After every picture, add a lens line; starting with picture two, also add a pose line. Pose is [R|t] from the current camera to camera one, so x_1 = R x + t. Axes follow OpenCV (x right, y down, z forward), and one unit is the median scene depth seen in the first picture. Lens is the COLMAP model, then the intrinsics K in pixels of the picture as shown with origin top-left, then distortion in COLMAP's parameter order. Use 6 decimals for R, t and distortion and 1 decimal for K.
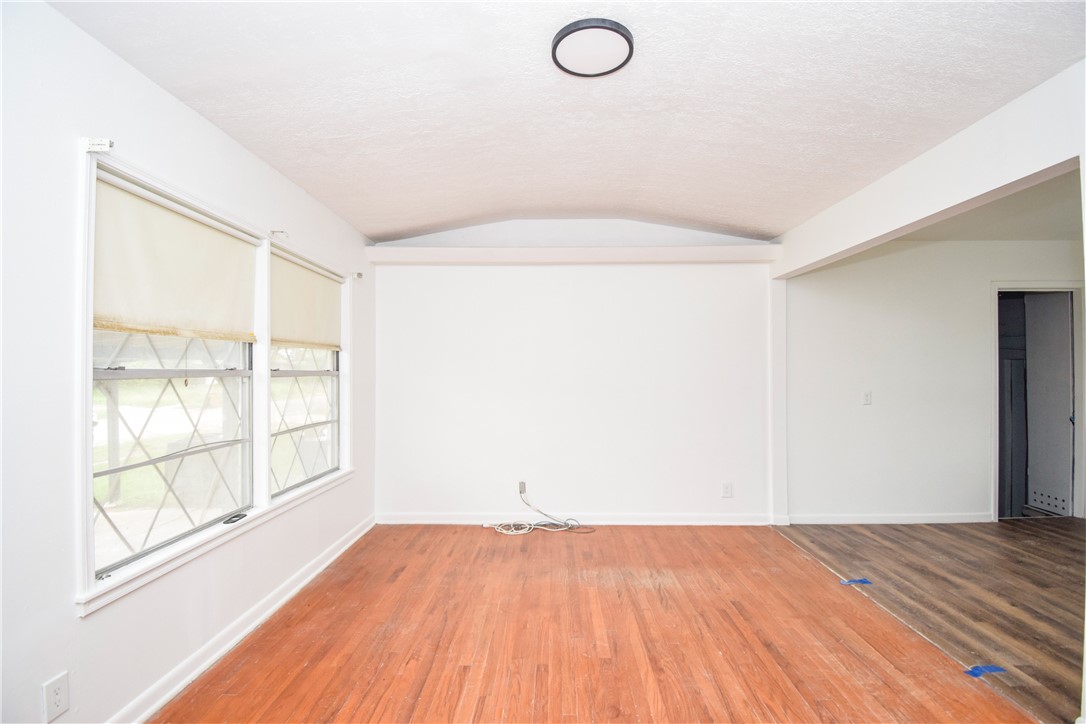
lens RADIAL K [[482.3, 0, 546.7], [0, 482.3, 362.9], [0, 0, 1]] dist [0.023215, -0.026715]
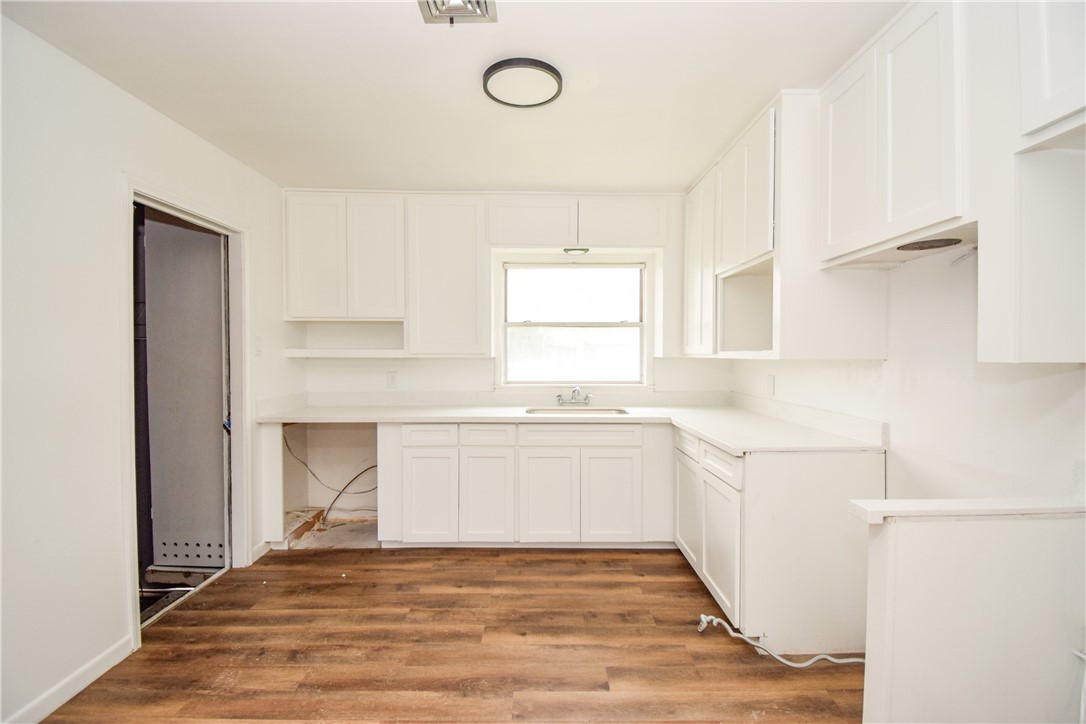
lens RADIAL K [[482.3, 0, 546.7], [0, 482.3, 362.9], [0, 0, 1]] dist [0.023215, -0.026715]
pose [[-0.024710, -0.025165, 0.999378, 0.670867], [-0.014564, 0.999586, 0.024811, 0.008546], [-0.999589, -0.013942, -0.025066, 0.931614]]
